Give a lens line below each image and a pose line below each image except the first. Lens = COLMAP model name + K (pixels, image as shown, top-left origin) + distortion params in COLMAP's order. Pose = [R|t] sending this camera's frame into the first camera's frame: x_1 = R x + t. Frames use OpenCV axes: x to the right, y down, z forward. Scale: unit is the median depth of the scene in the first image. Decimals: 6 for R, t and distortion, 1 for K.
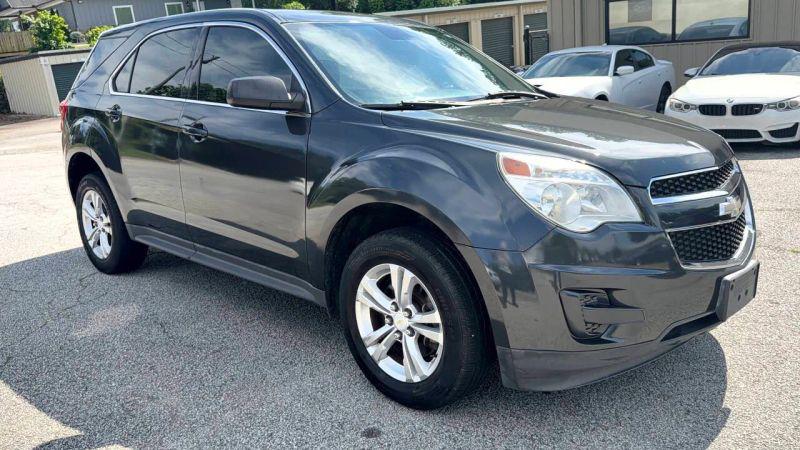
lens RADIAL K [[662.7, 0, 394.6], [0, 662.7, 222.6], [0, 0, 1]] dist [0.072229, -0.118556]
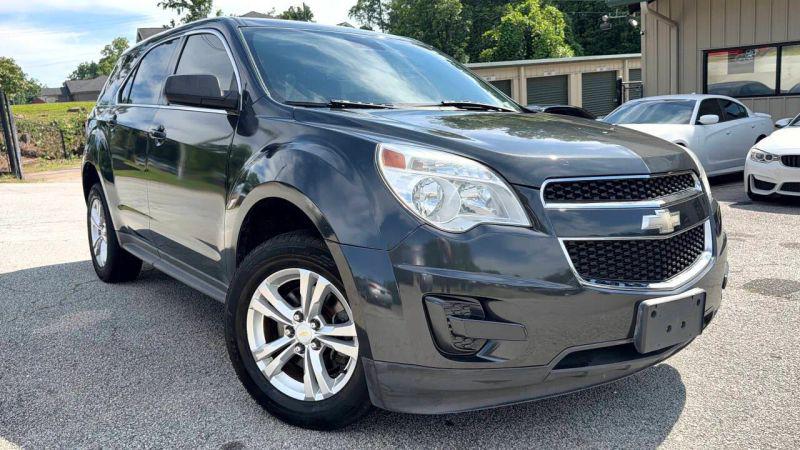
lens RADIAL K [[662.7, 0, 406.5], [0, 662.7, 229.3], [0, 0, 1]] dist [0.072229, -0.118556]
pose [[0.988291, 0.053045, -0.143062, 0.252586], [-0.062889, 0.995889, -0.065192, 0.052976], [0.139015, 0.073426, 0.987564, 0.088836]]
